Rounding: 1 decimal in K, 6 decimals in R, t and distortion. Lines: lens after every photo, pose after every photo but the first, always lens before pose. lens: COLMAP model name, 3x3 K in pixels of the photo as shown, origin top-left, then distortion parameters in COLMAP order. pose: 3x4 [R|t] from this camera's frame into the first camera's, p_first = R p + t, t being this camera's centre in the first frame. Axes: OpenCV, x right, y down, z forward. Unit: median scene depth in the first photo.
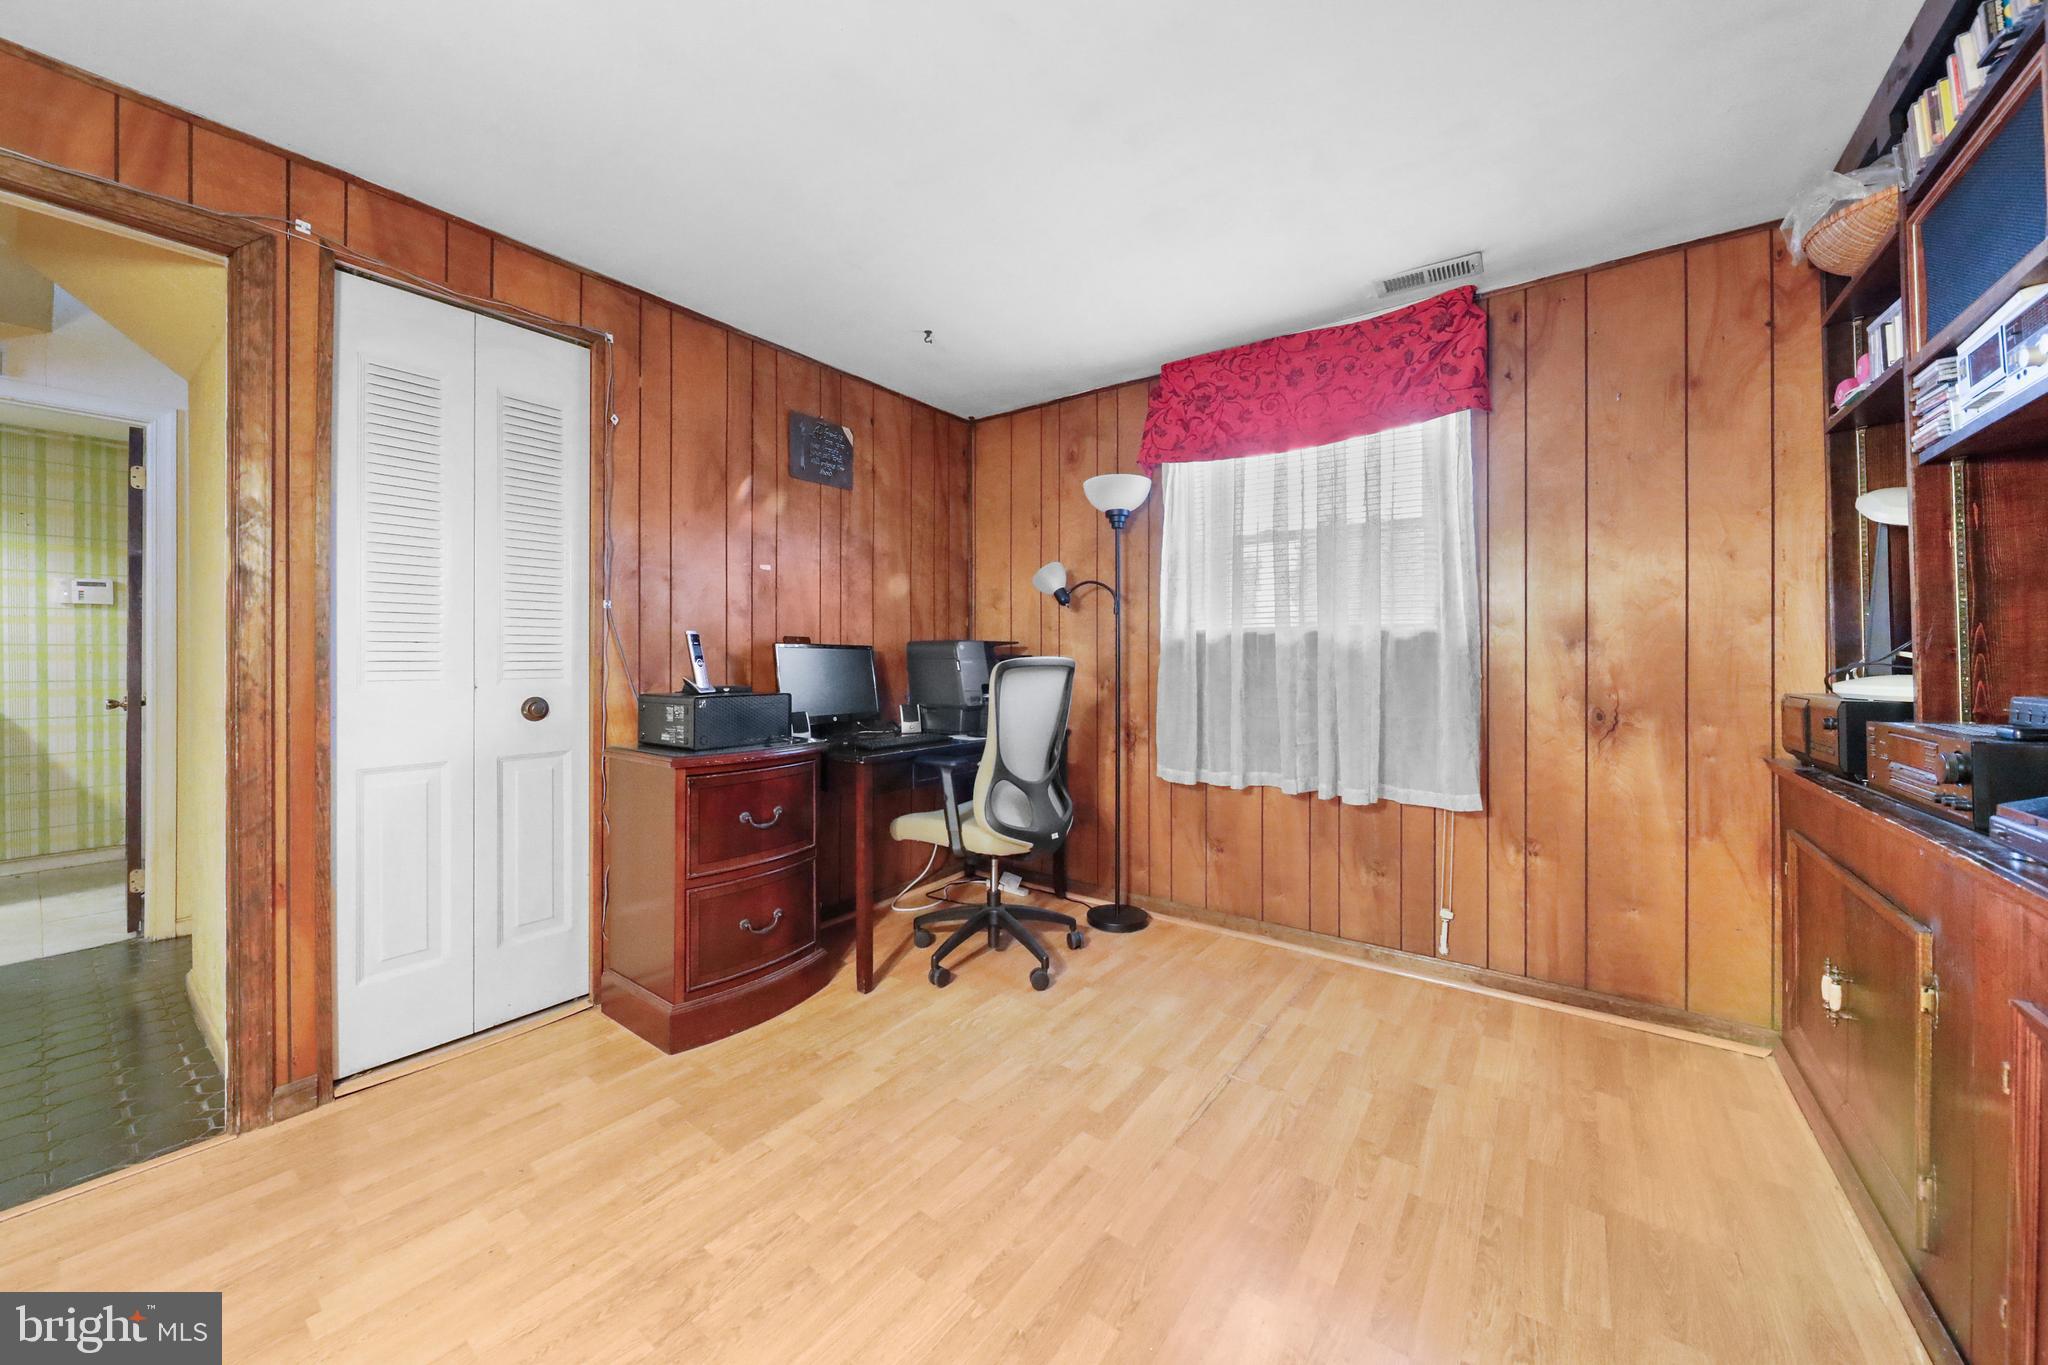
lens RADIAL K [[718.9, 0, 1023.6], [0, 718.9, 660.7], [0, 0, 1]] dist [0.000251, -0.000209]
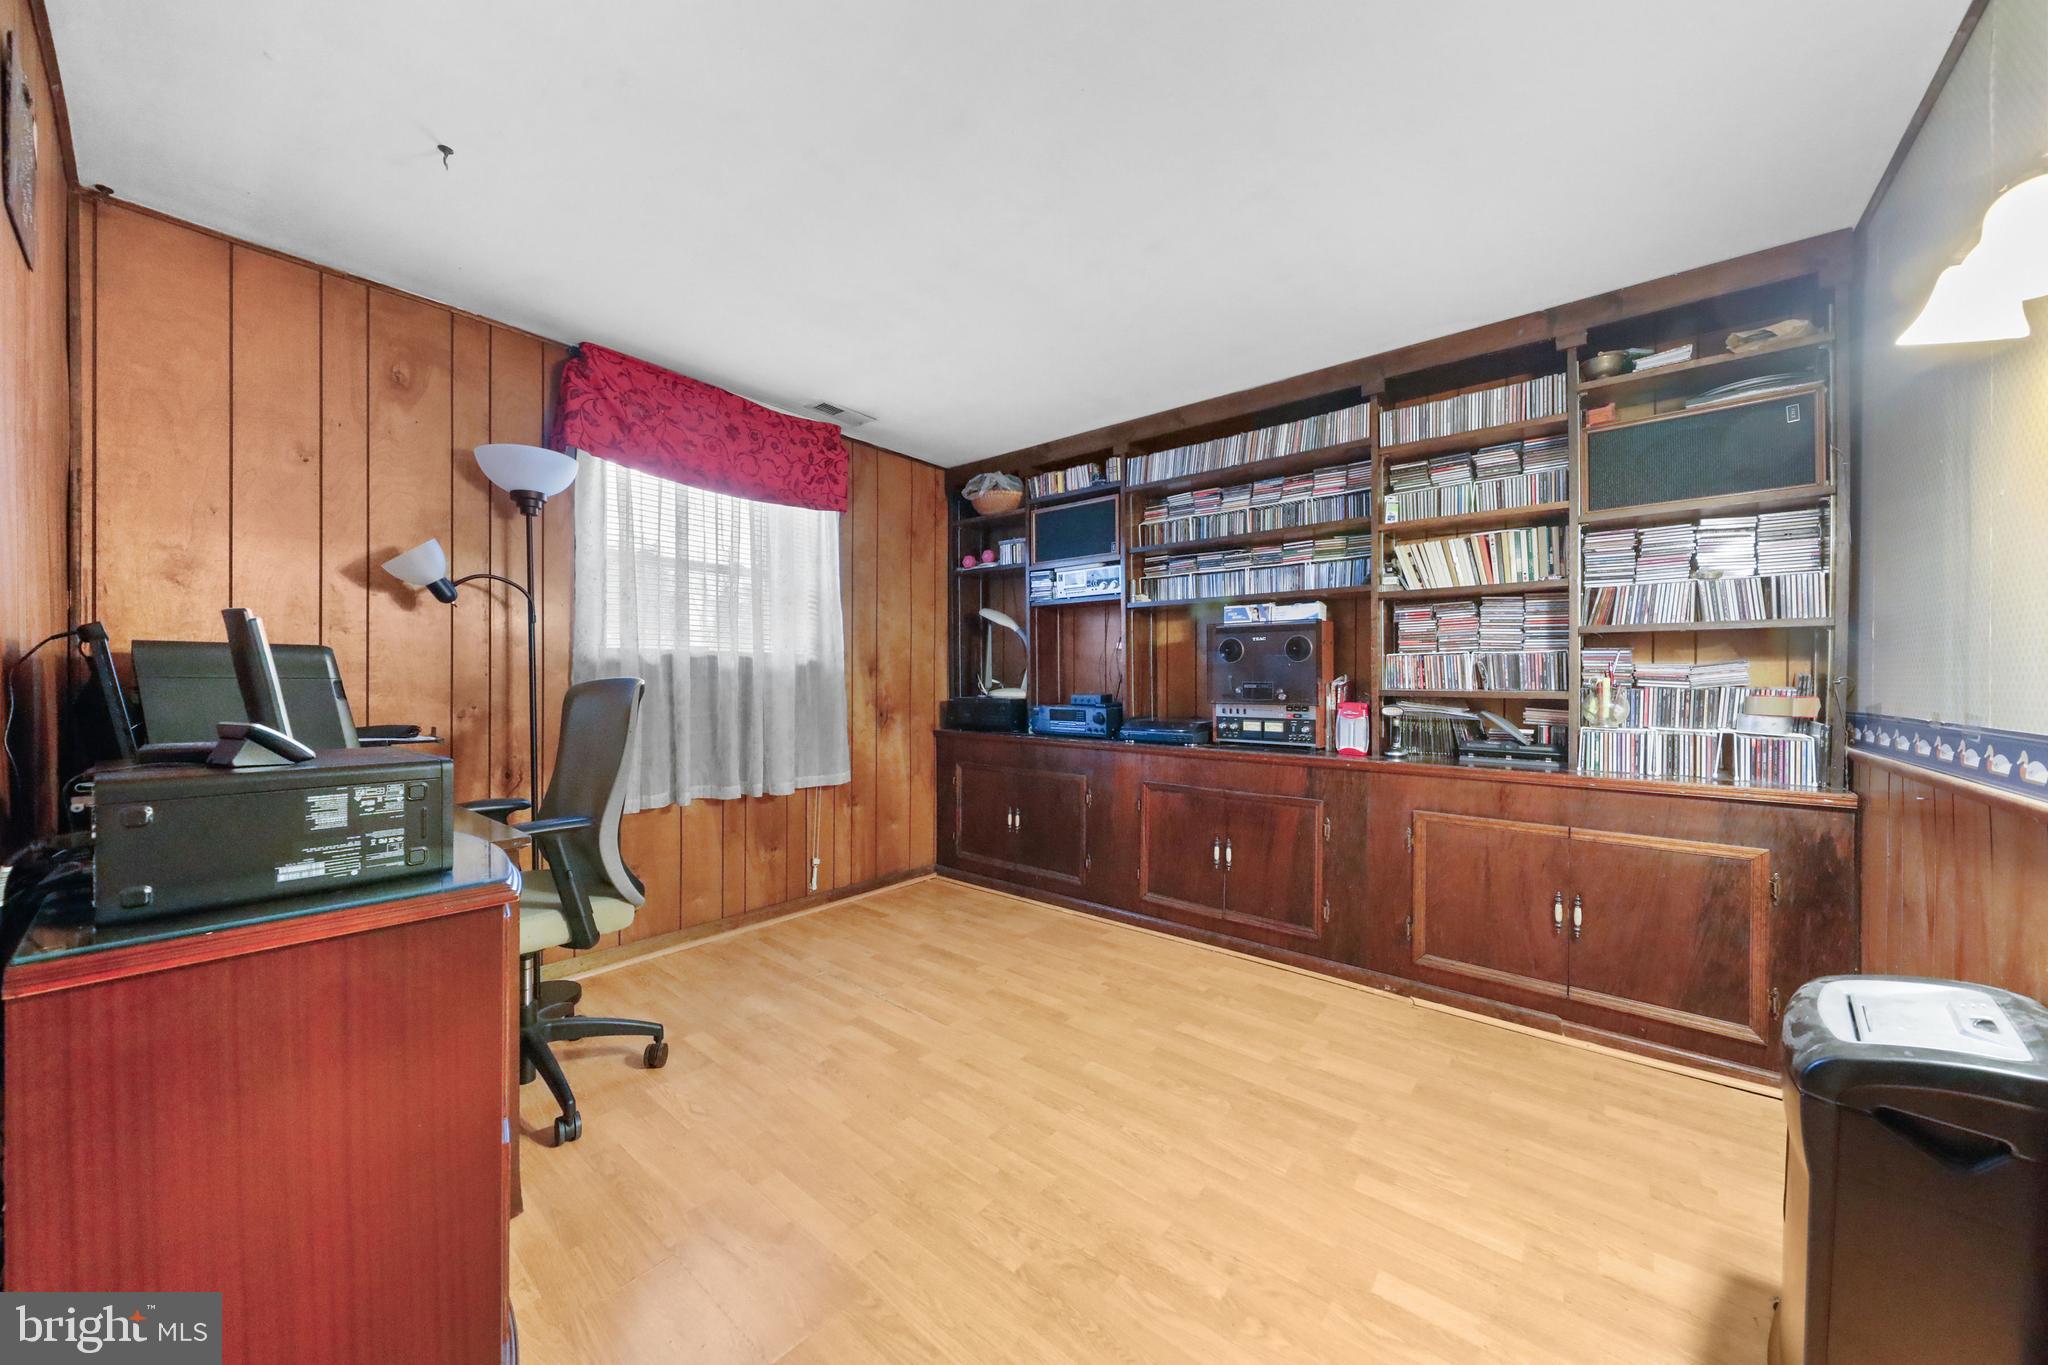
lens RADIAL K [[718.9, 0, 1016.6], [0, 718.9, 687.2], [0, 0, 1]] dist [0.000251, -0.000209]
pose [[0.067400, -0.008497, 0.997690, -0.859640], [-0.001530, 0.999962, 0.008620, -0.001951], [-0.997725, -0.002107, 0.067384, 0.558746]]
